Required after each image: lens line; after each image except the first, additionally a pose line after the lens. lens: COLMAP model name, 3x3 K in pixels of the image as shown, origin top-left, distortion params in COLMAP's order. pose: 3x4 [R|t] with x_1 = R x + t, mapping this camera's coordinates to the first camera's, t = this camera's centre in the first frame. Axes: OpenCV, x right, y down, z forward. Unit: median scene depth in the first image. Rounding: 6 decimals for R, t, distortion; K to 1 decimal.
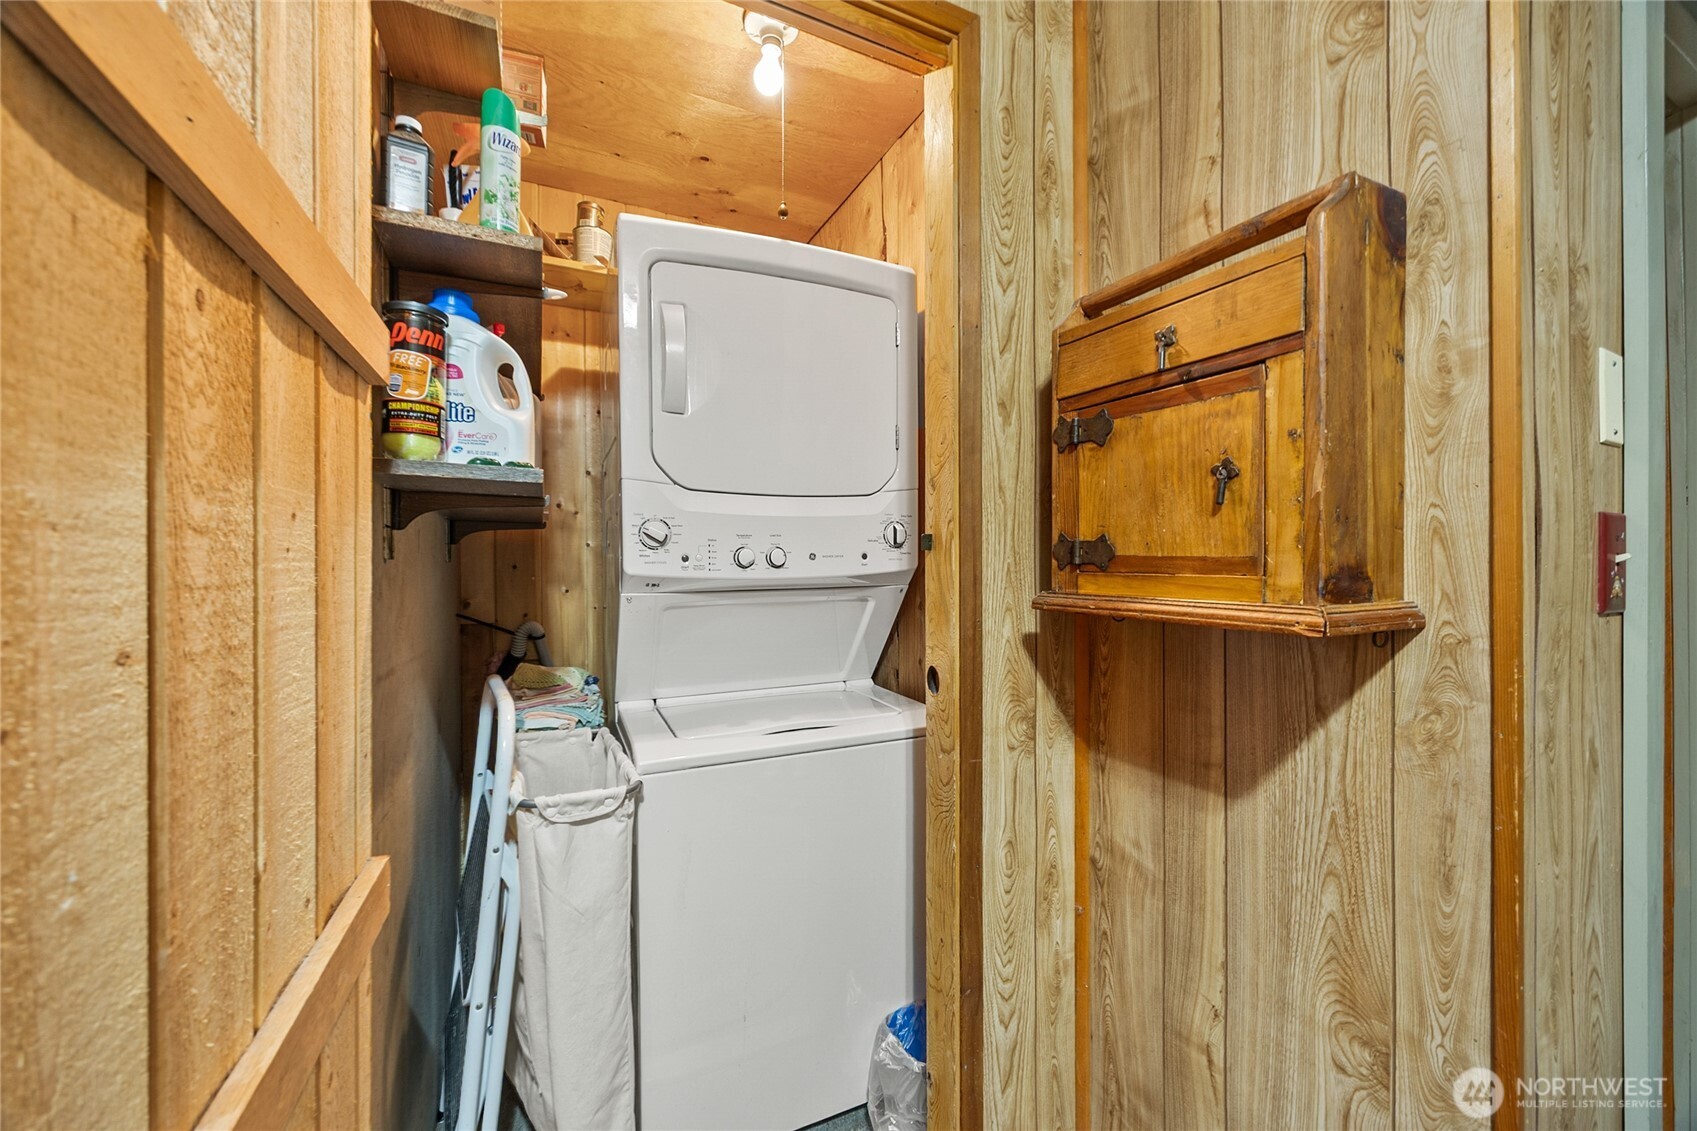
lens RADIAL K [[650.4, 0, 840.6], [0, 650.4, 563.1], [0, 0, 1]] dist [-0.002808, -0.000191]
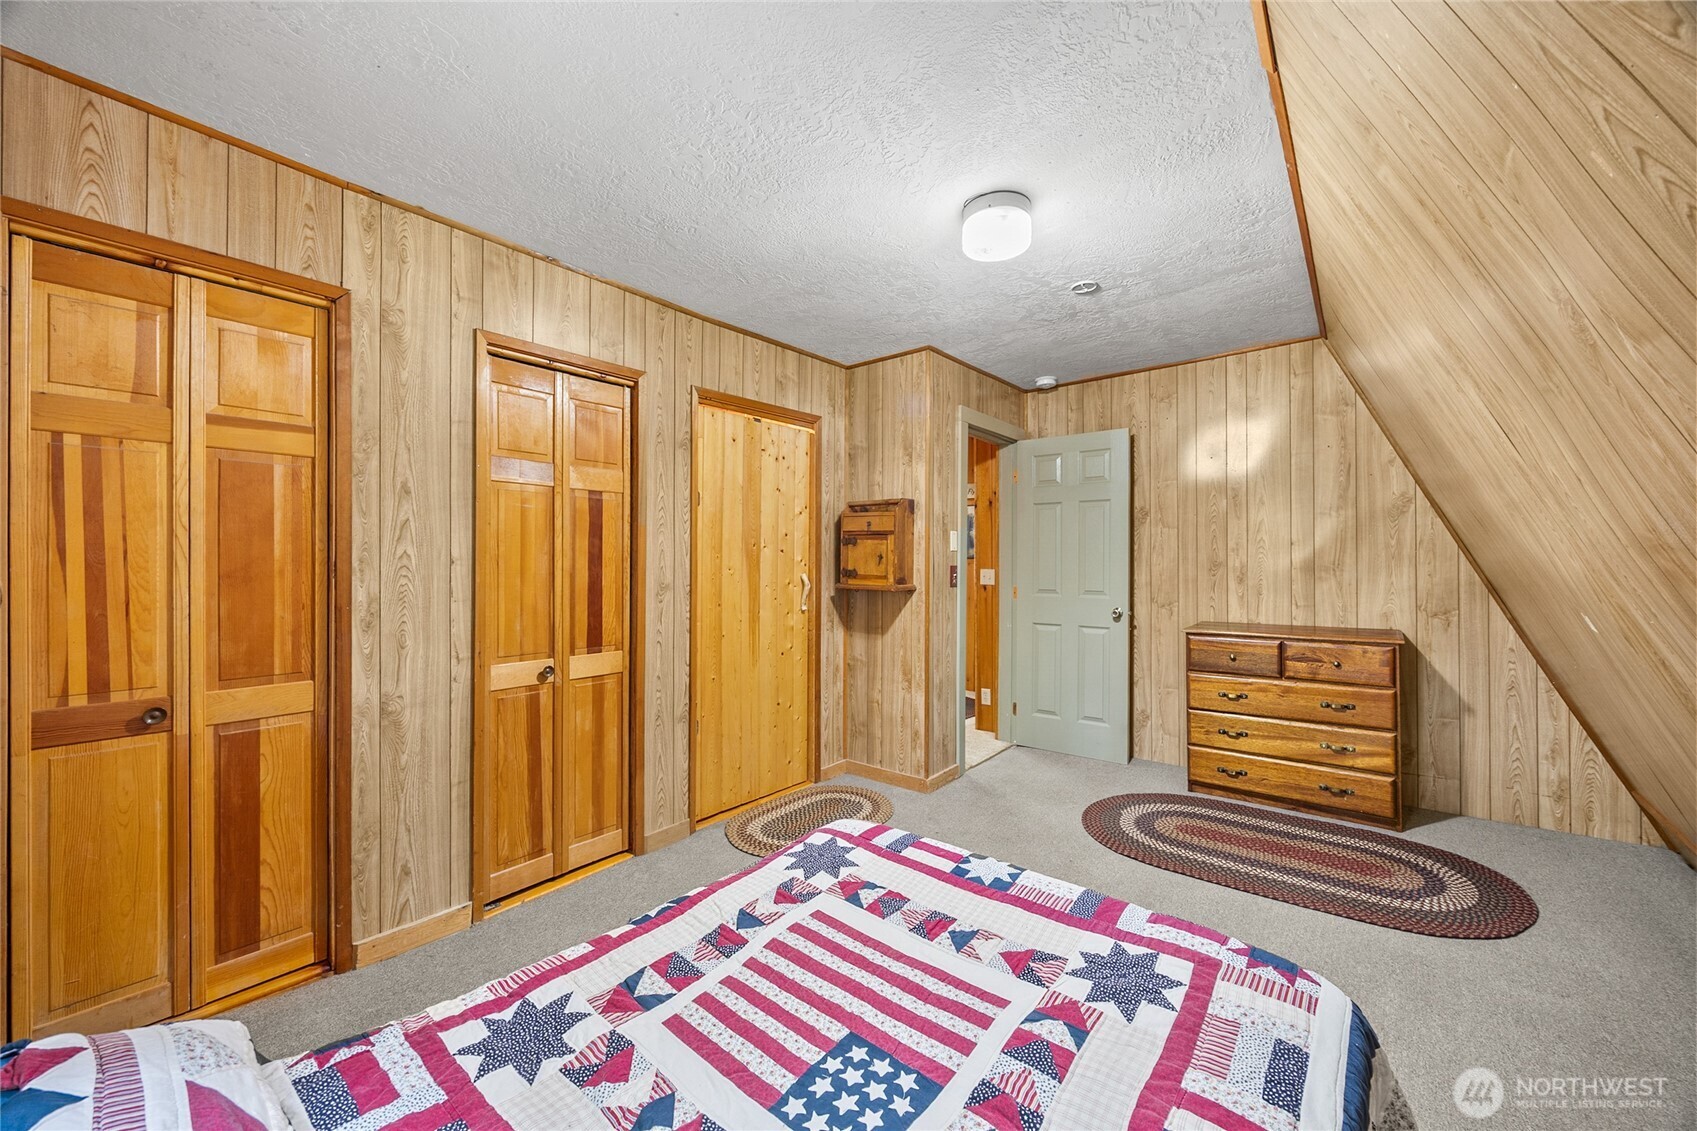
lens RADIAL K [[650.4, 0, 854.3], [0, 650.4, 560.5], [0, 0, 1]] dist [-0.002808, -0.000191]
pose [[0.901332, 0.009823, 0.433016, -1.246712], [-0.007677, 0.999948, -0.006705, -0.065036], [-0.433060, 0.002719, 0.901361, -2.436949]]
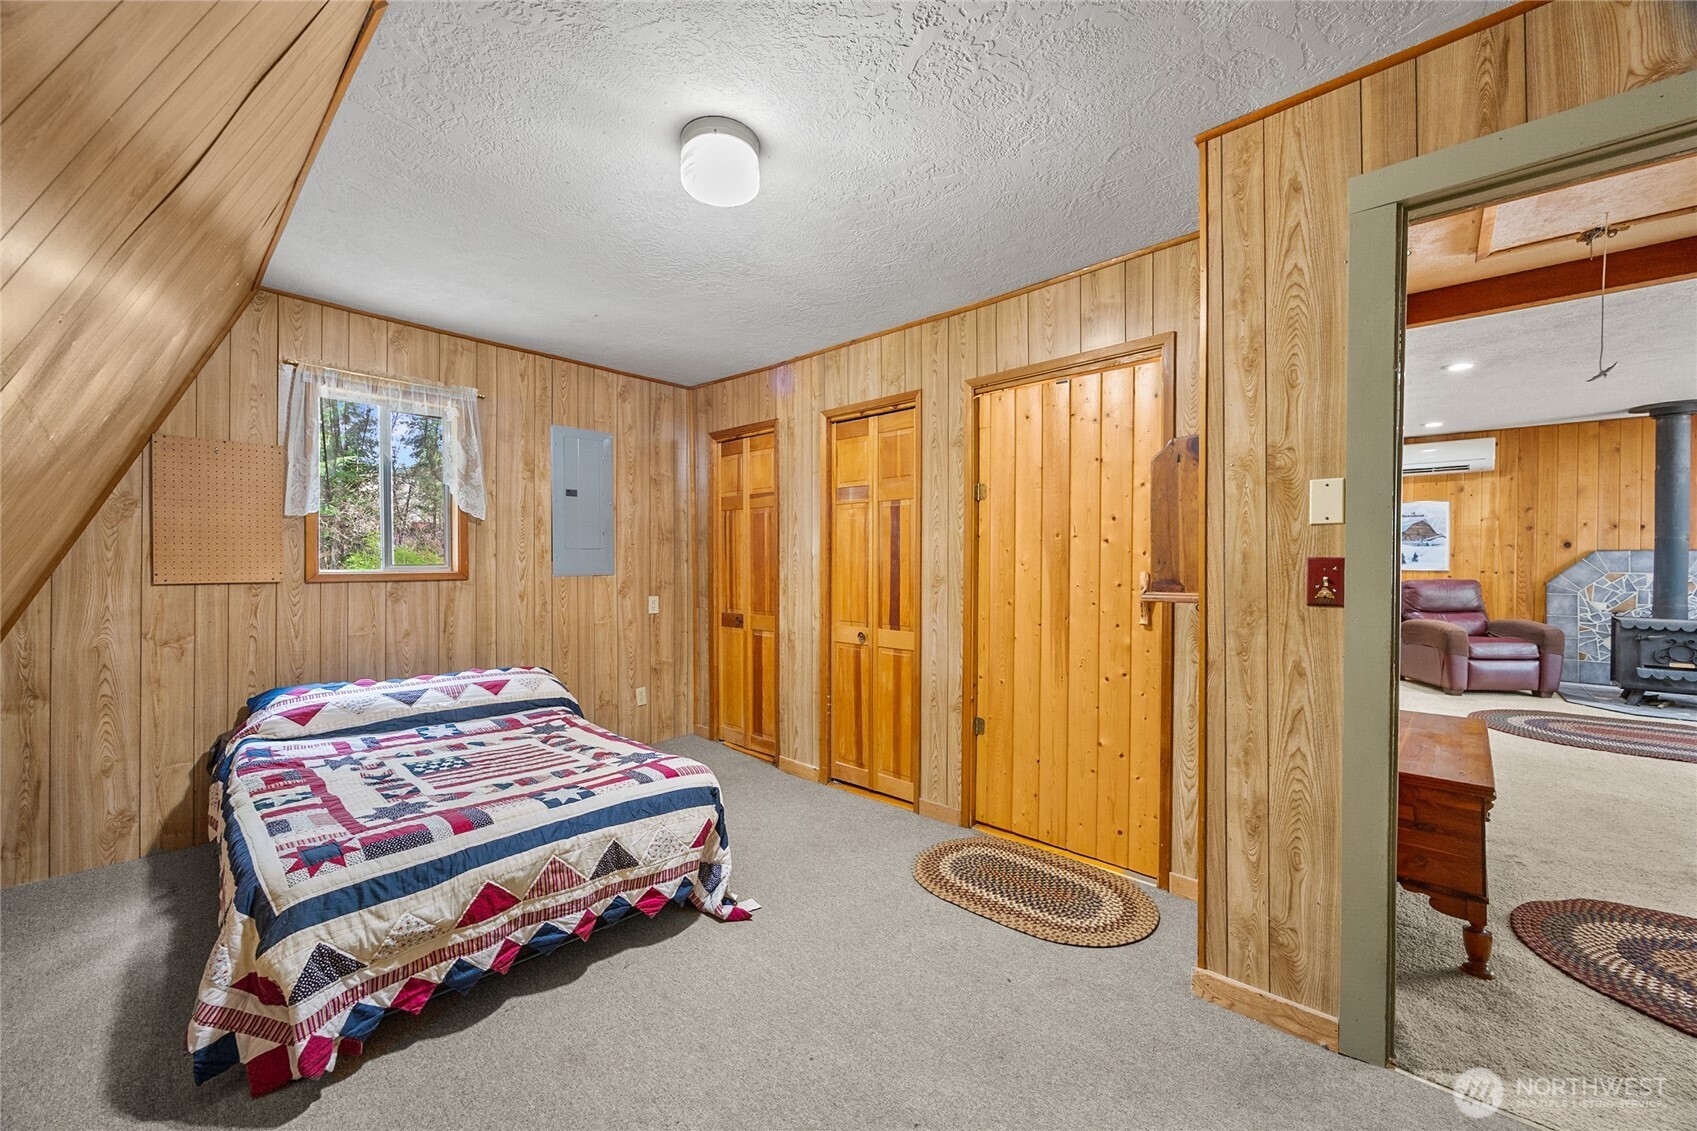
lens RADIAL K [[650.4, 0, 832.1], [0, 650.4, 565.4], [0, 0, 1]] dist [-0.002808, -0.000191]
pose [[0.360640, 0.009208, -0.932660, 2.101843], [-0.008462, 0.999942, 0.006600, -0.044926], [0.932667, 0.005512, 0.360697, -1.009434]]
